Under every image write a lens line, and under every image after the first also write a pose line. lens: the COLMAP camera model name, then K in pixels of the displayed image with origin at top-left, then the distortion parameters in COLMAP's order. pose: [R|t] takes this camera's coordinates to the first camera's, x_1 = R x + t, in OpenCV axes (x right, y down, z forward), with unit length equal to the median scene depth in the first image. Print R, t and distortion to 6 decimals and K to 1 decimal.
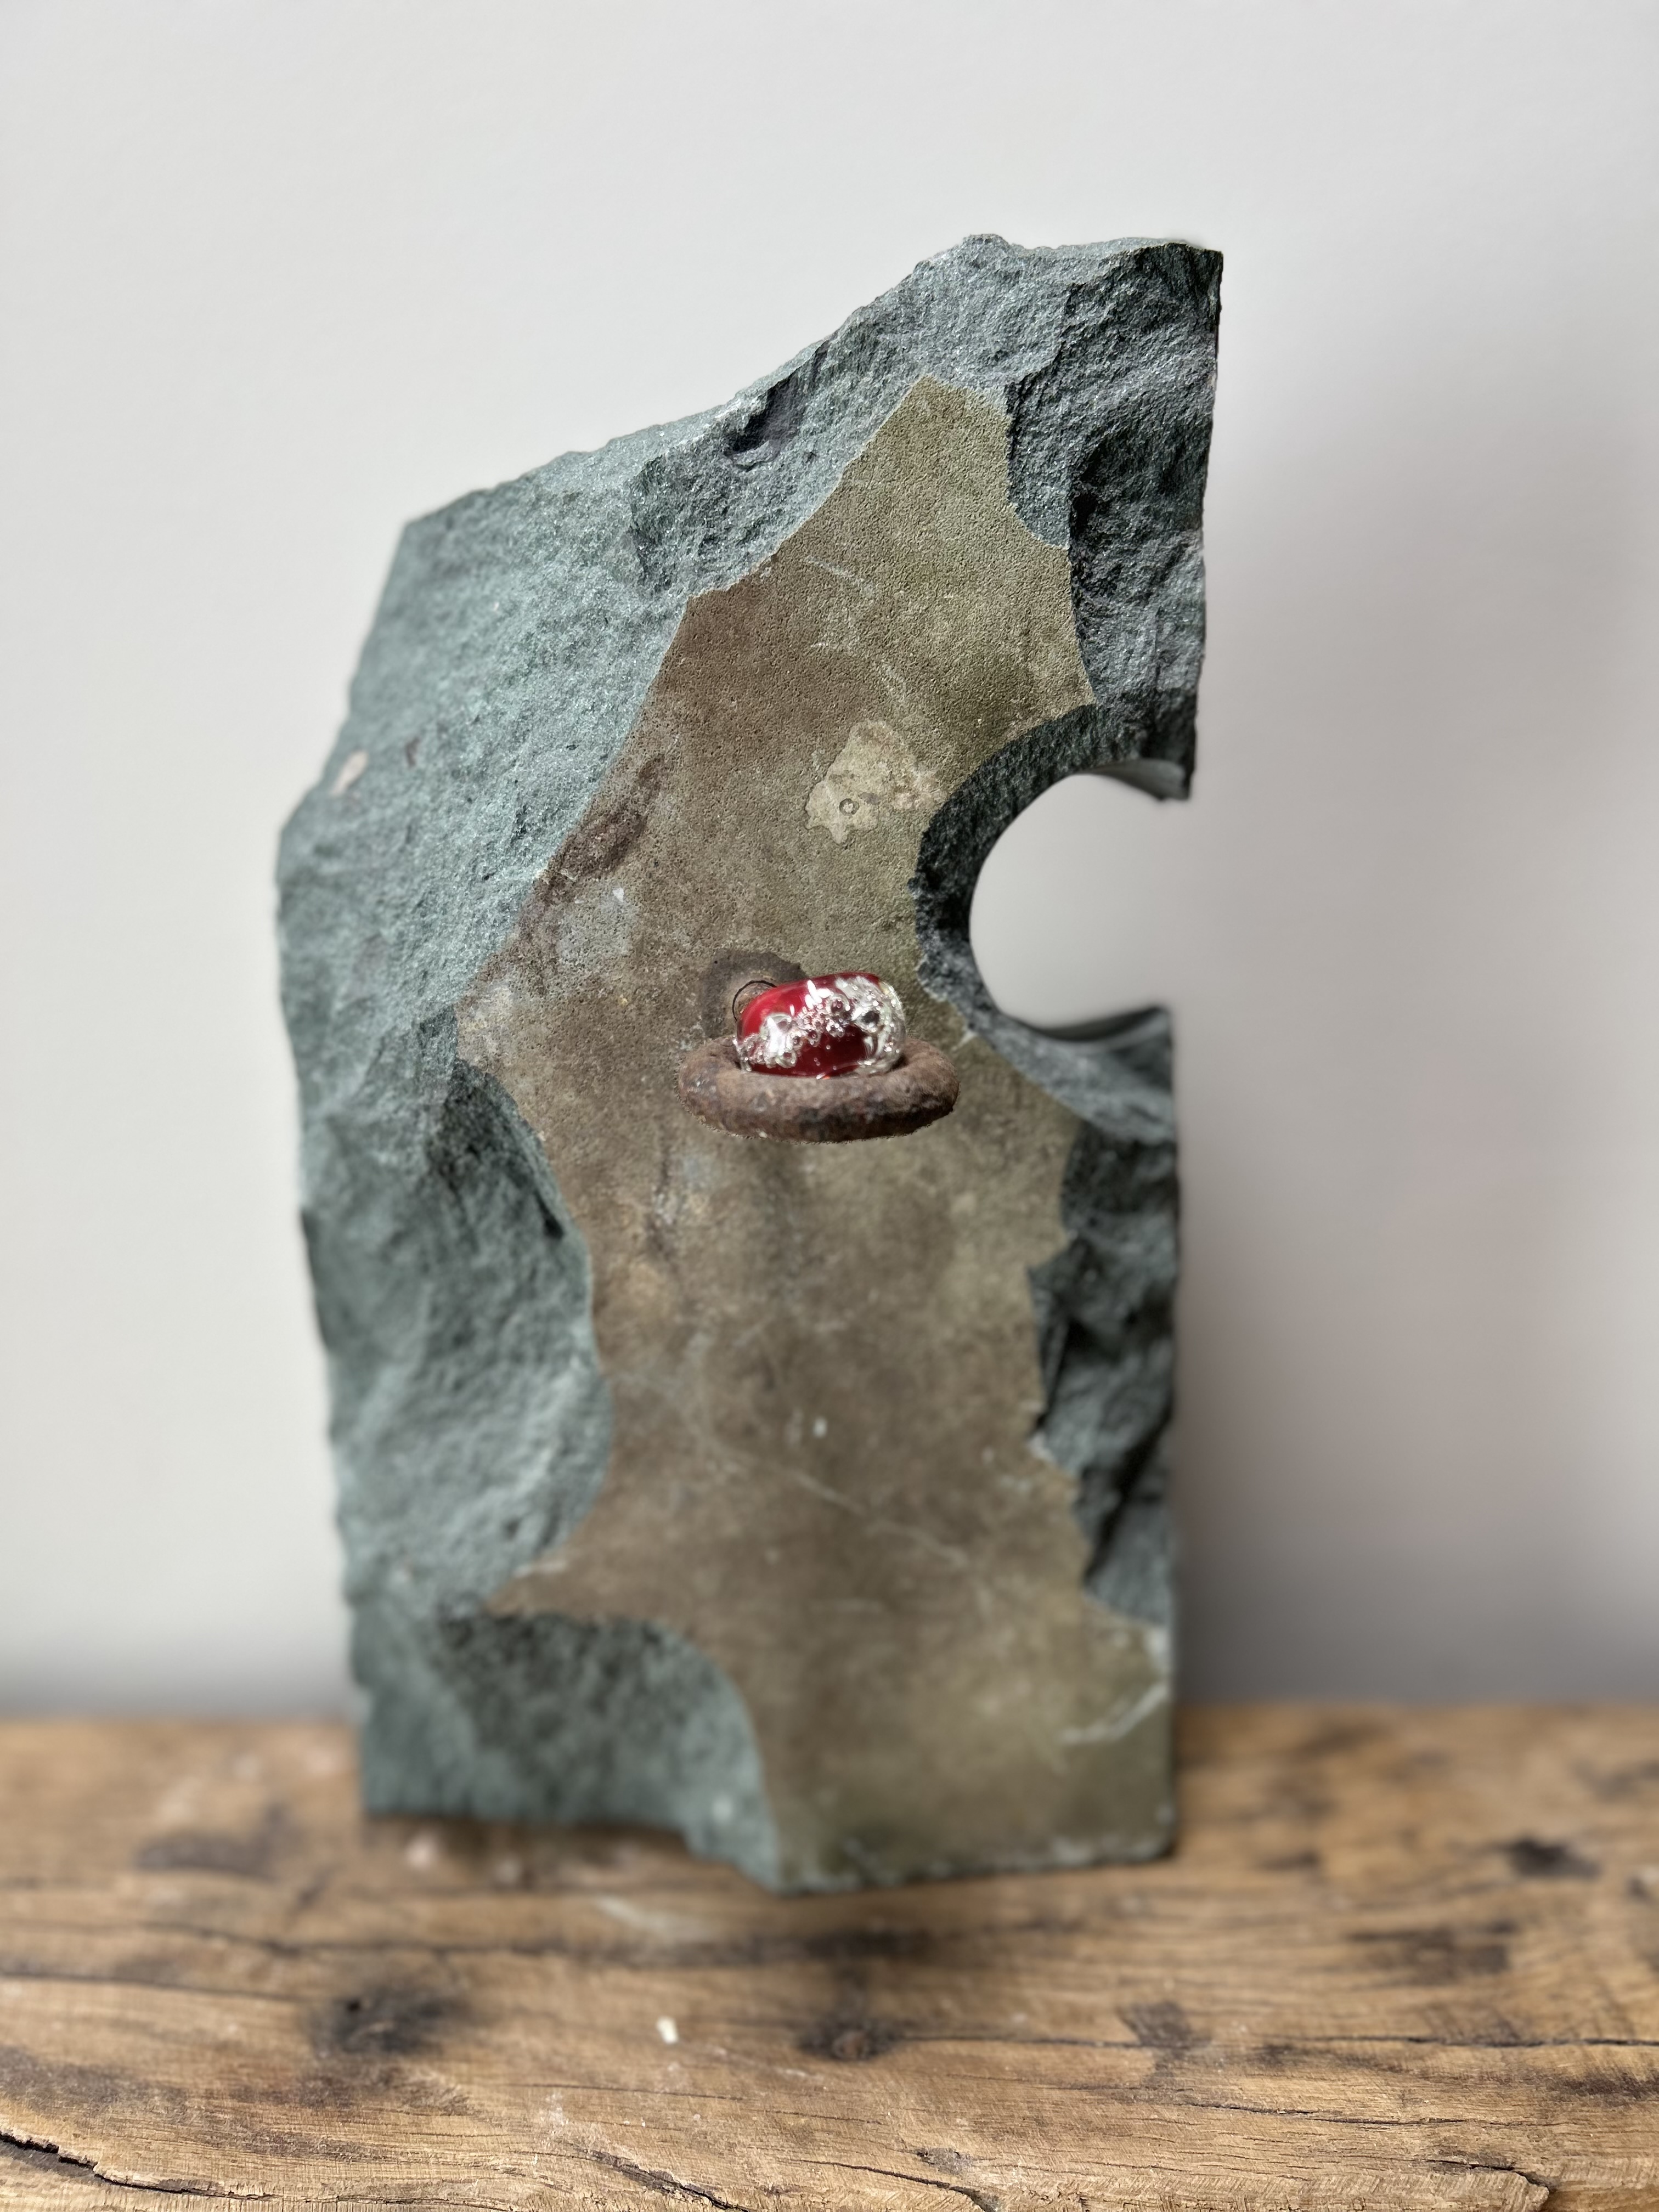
lens RADIAL K [[1718.5, 0, 832.6], [0, 1718.5, 1123.8], [0, 0, 1]] dist [0.008517, -0.045211]
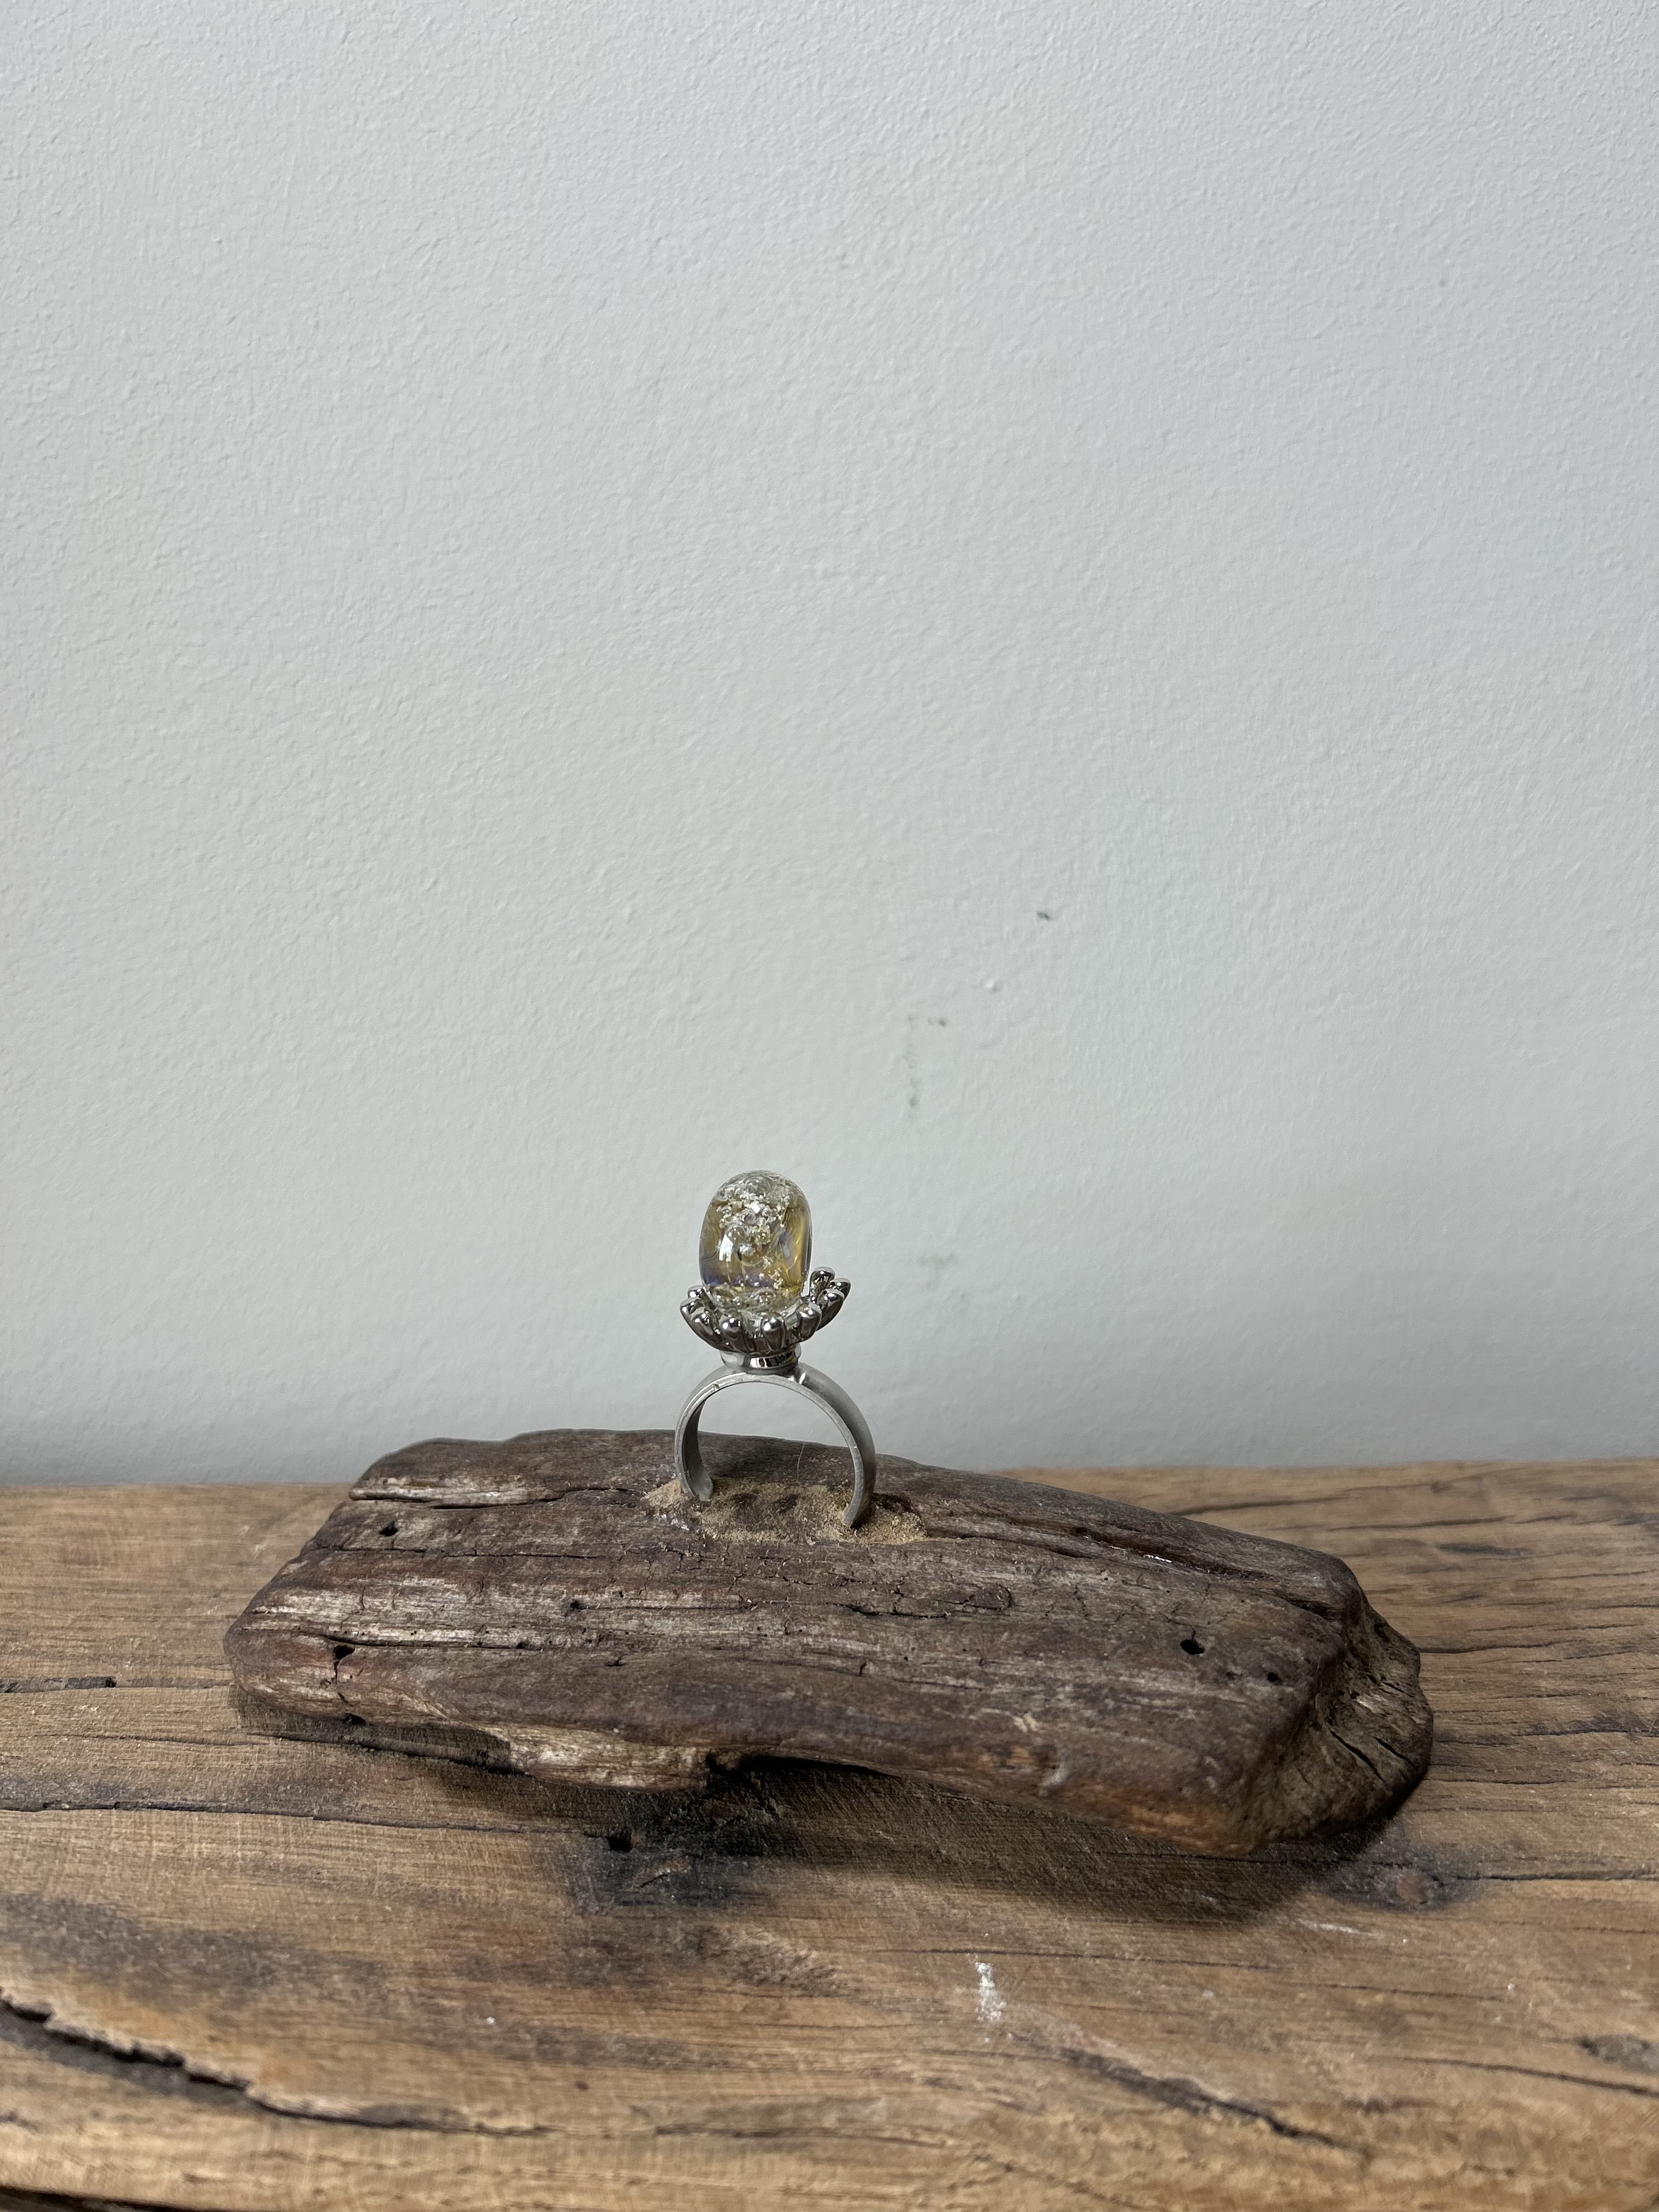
lens RADIAL K [[1718.5, 0, 804.8], [0, 1718.5, 1120.6], [0, 0, 1]] dist [0.008517, -0.045211]
pose [[0.999915, 0.000488, 0.013014, -0.231895], [-0.000698, 0.999870, 0.016133, 0.244906], [-0.013005, -0.016141, 0.999785, 0.372303]]
